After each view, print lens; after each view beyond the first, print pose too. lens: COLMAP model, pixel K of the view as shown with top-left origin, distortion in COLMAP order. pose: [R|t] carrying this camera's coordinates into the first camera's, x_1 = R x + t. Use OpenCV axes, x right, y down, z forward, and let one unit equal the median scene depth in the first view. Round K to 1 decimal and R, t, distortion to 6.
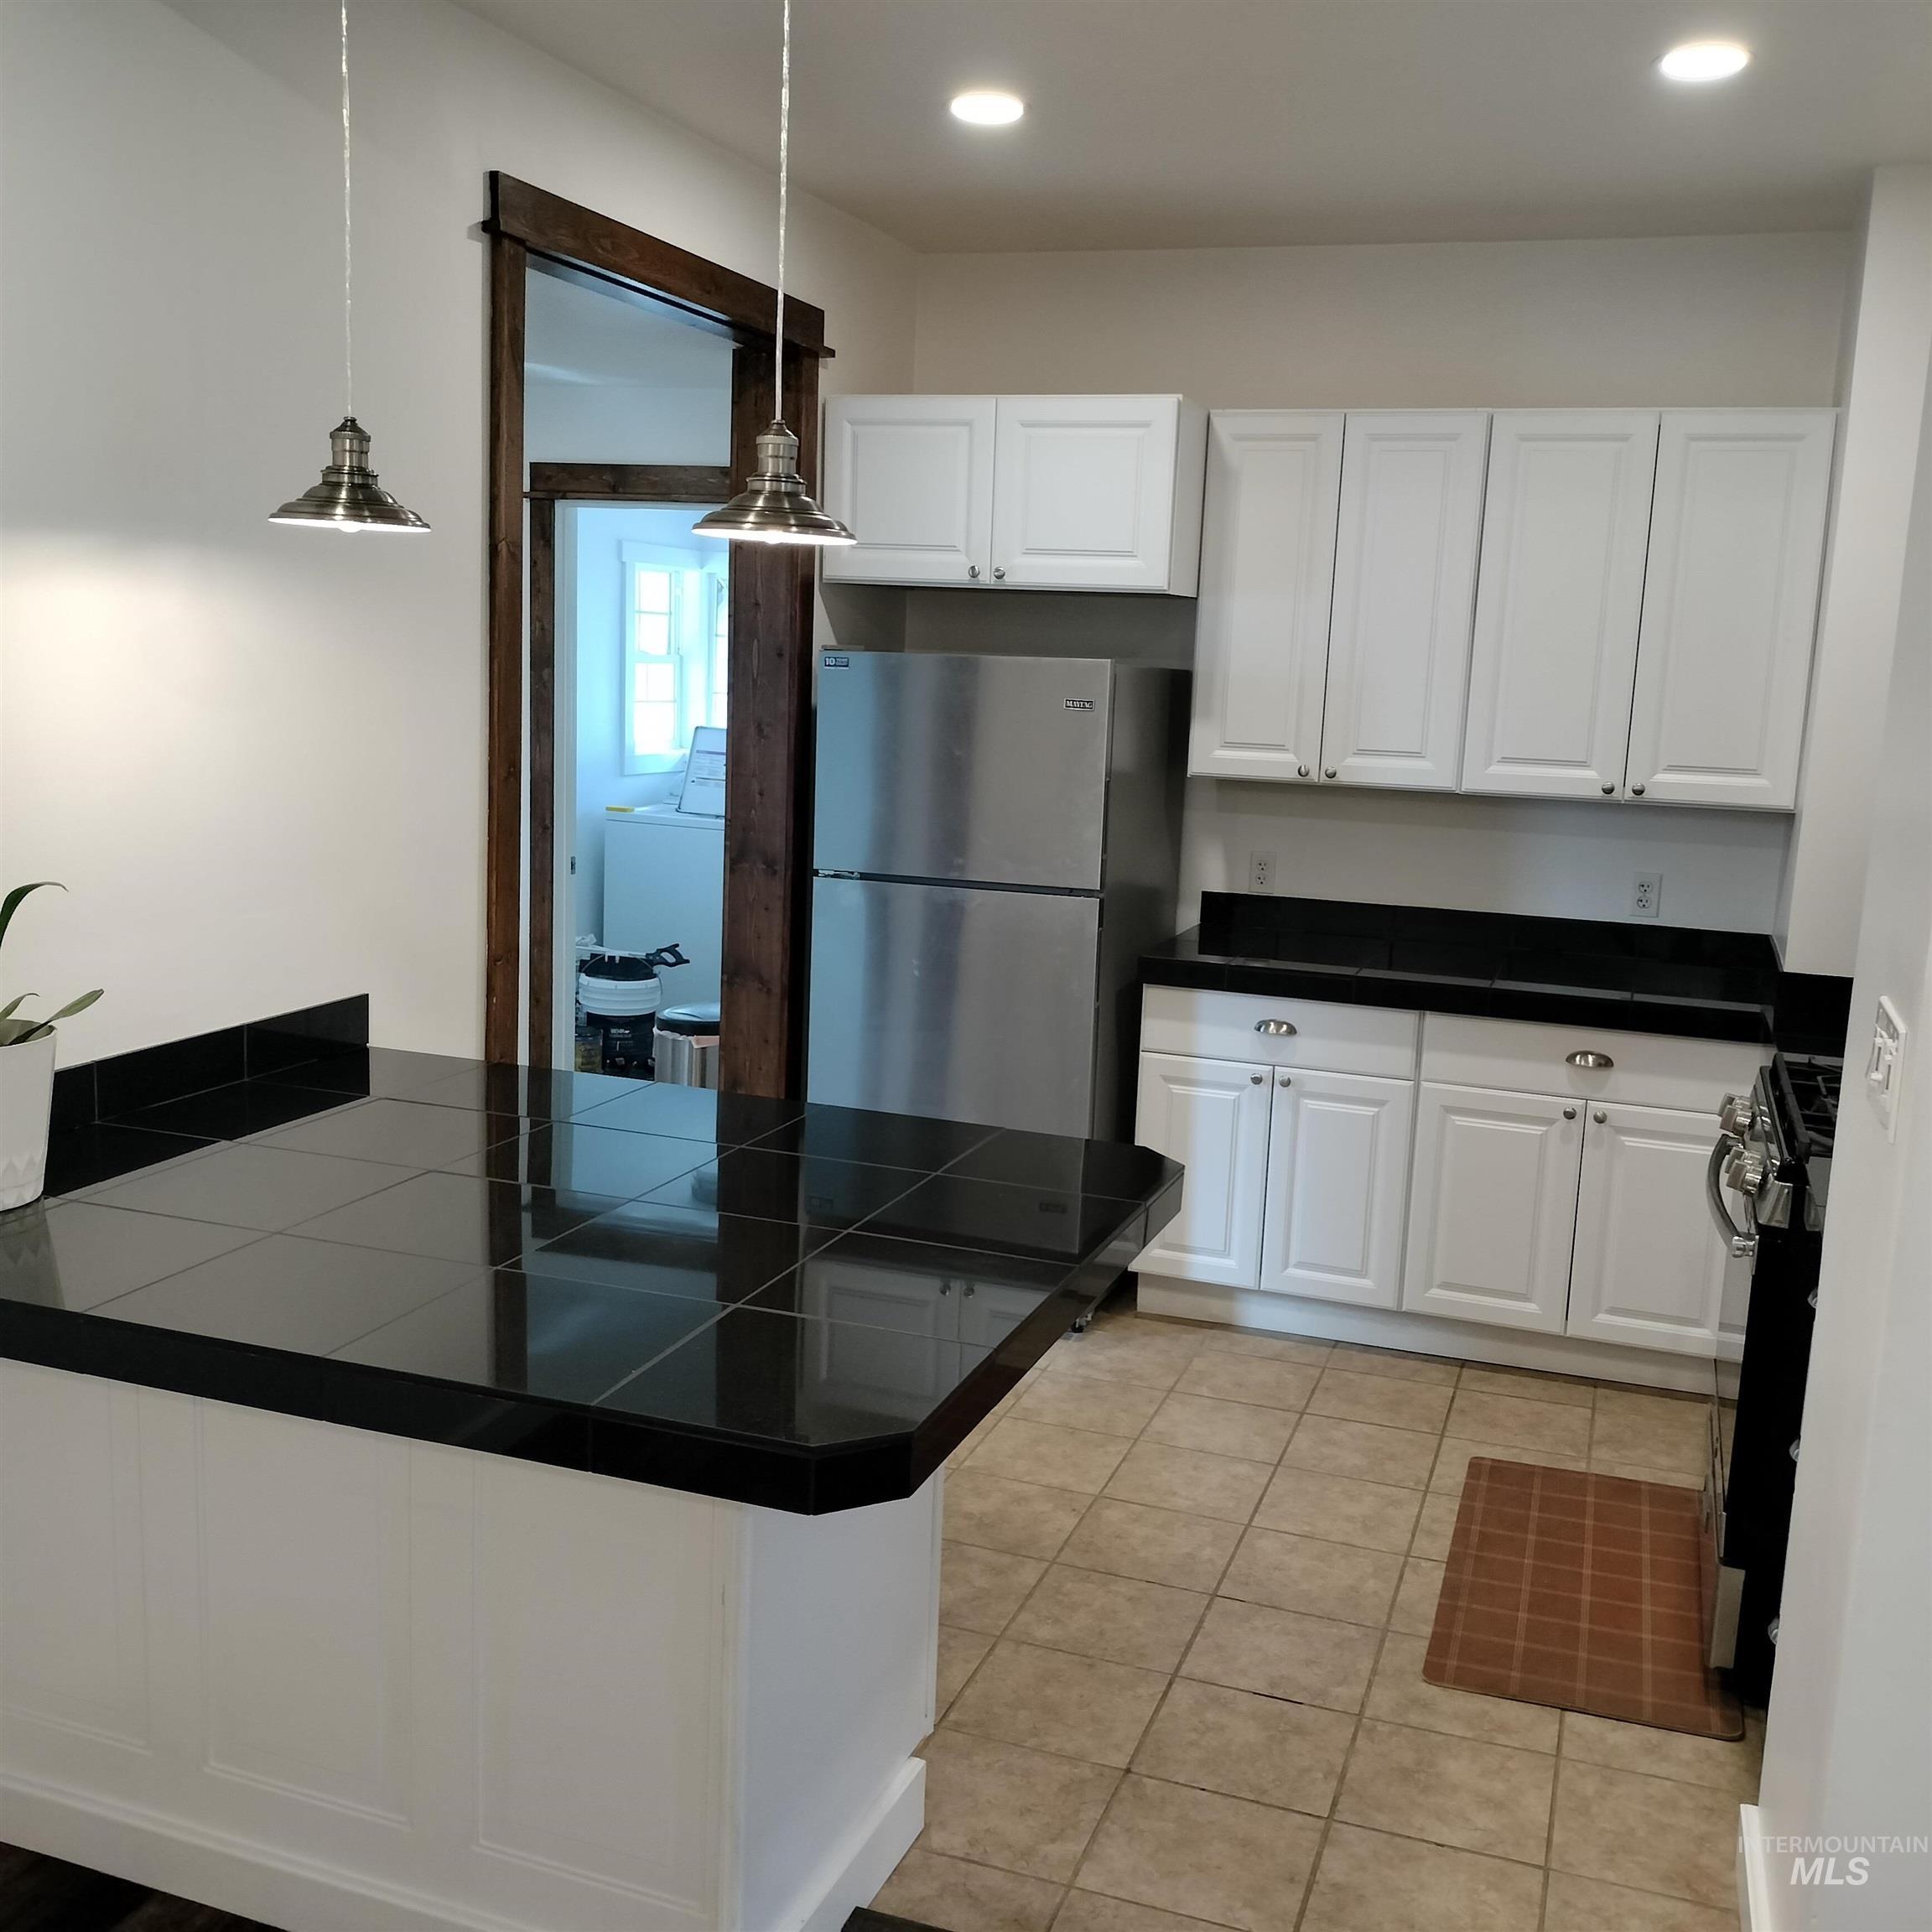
lens RADIAL K [[1929.2, 0, 966.0], [0, 1929.2, 966.0], [0, 0, 1]] dist [-0.001184, -0.003903]
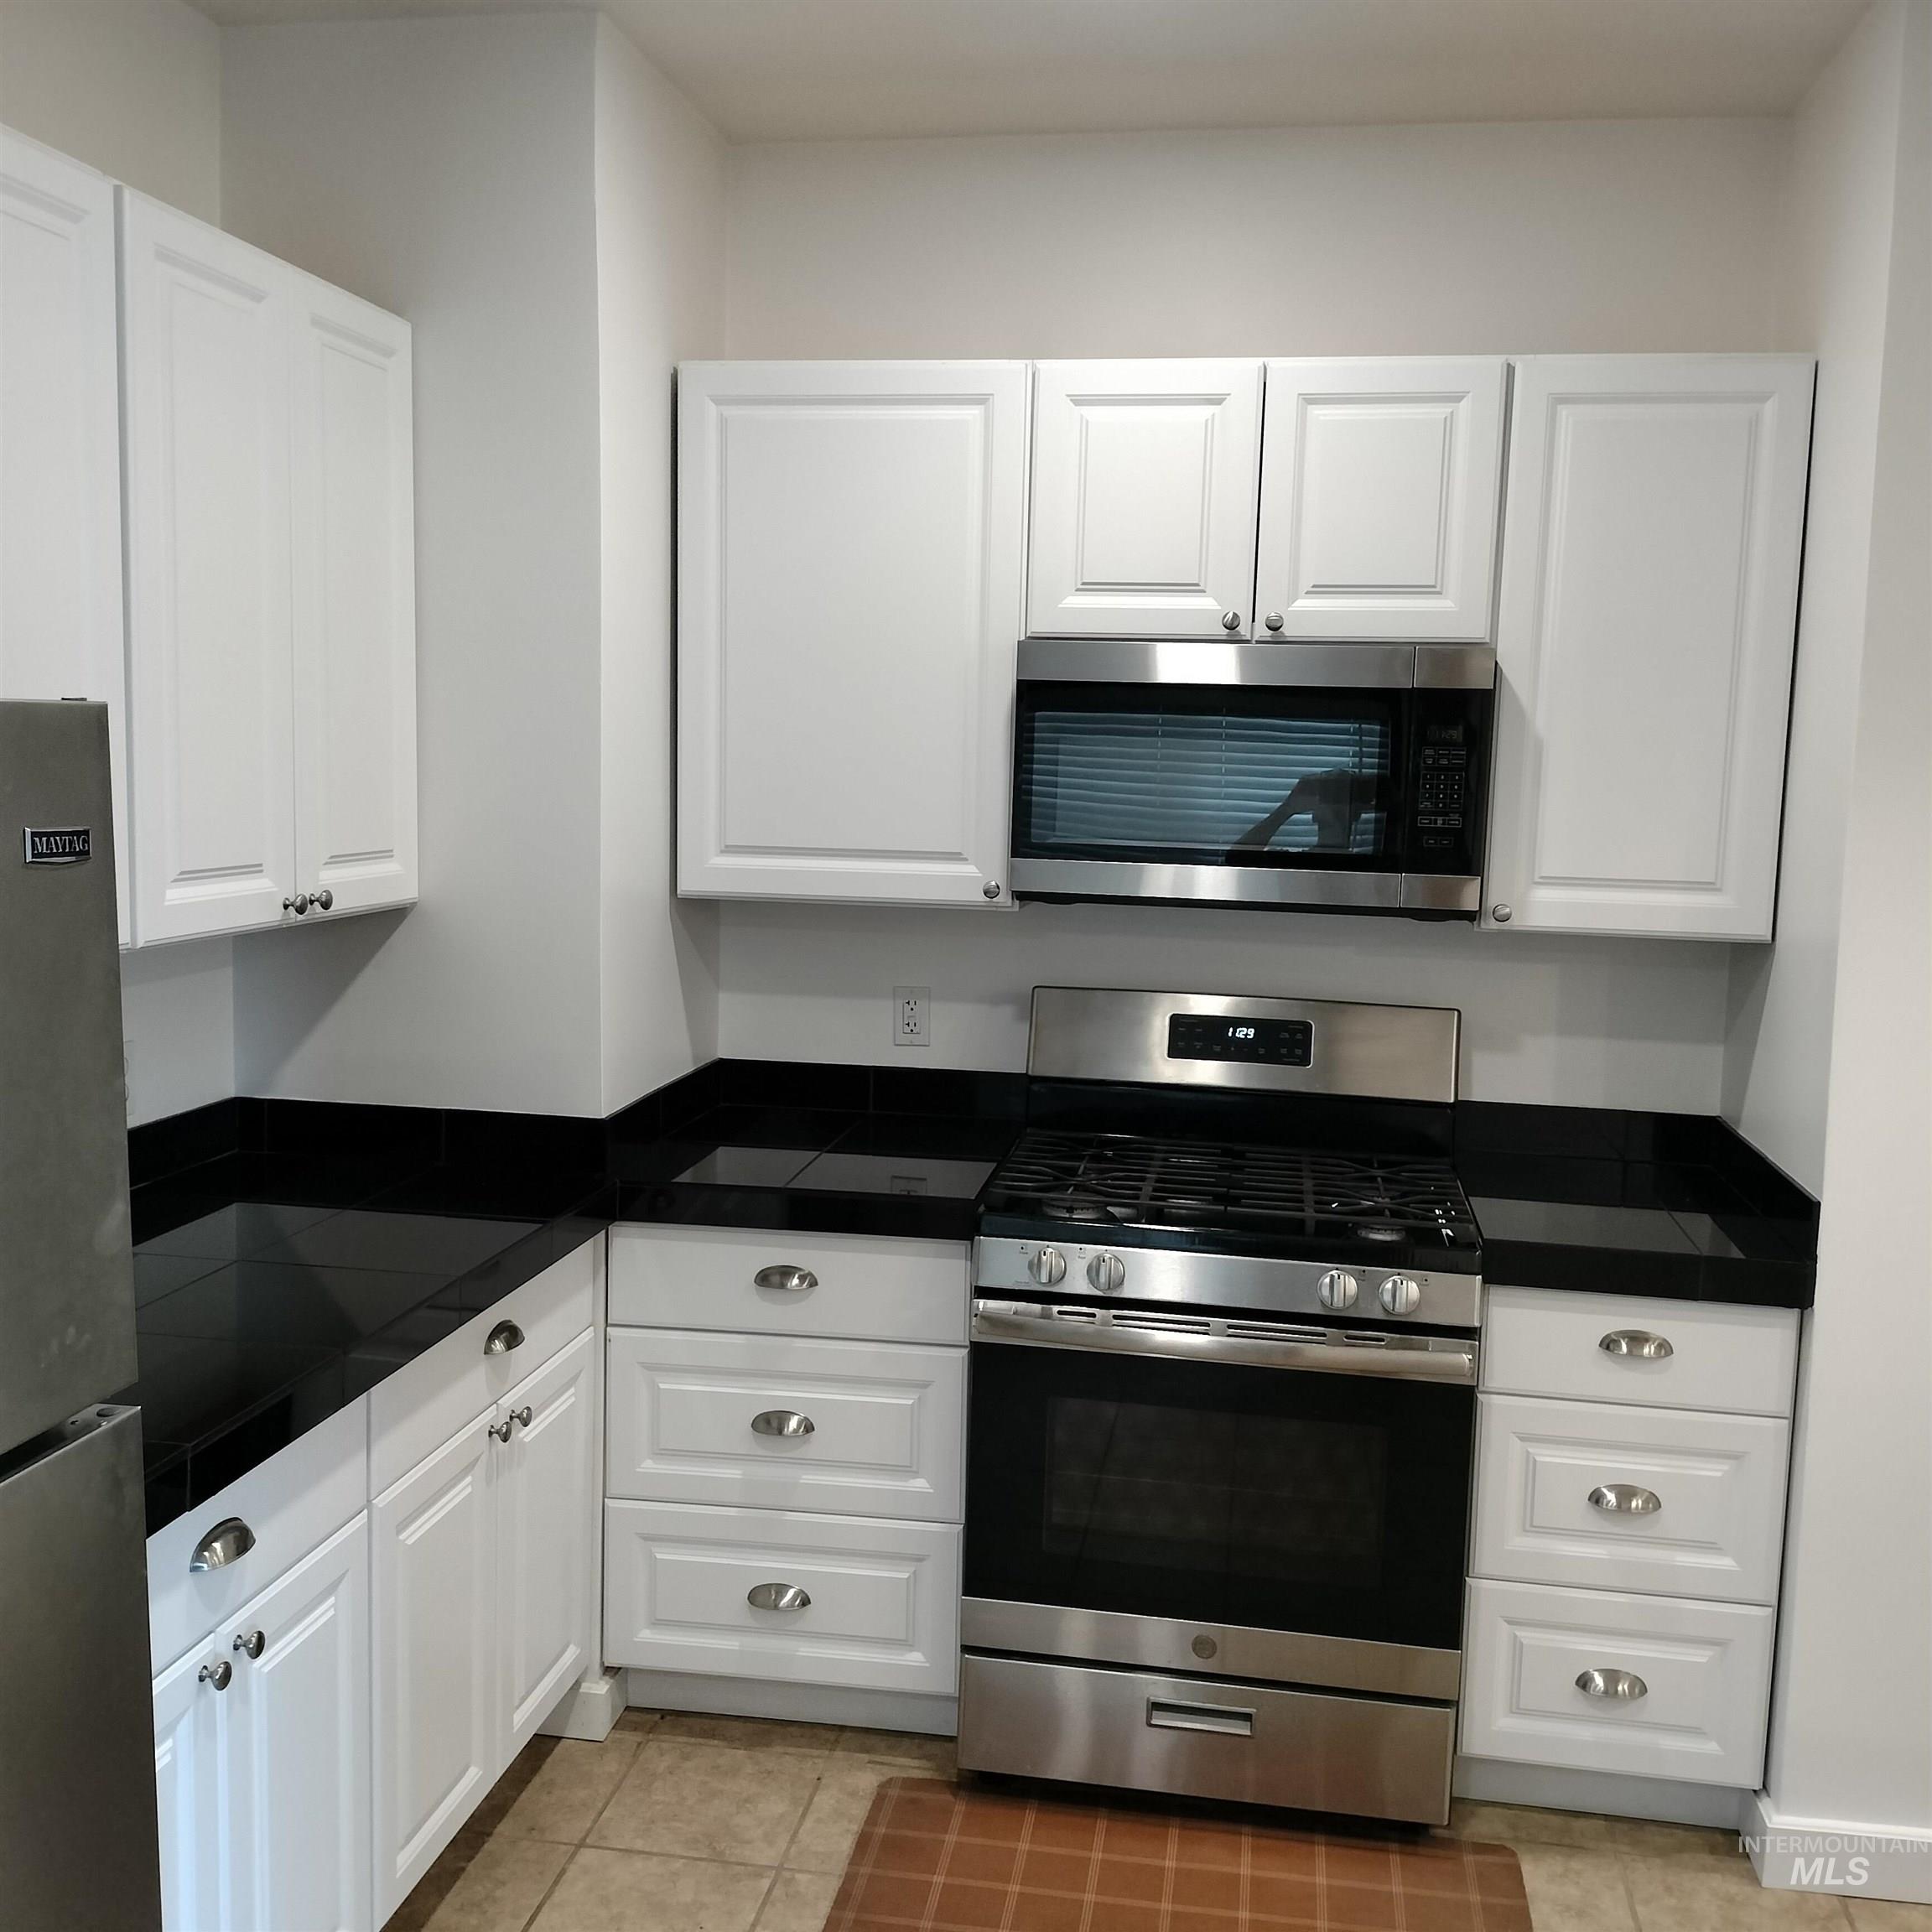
lens RADIAL K [[1929.2, 0, 966.0], [0, 1929.2, 966.0], [0, 0, 1]] dist [-0.001184, -0.003903]
pose [[-0.170917, -0.152723, 0.973377, -0.304060], [0.132900, 0.975312, 0.176363, -0.167804], [-0.976281, 0.159506, -0.146401, 0.997095]]
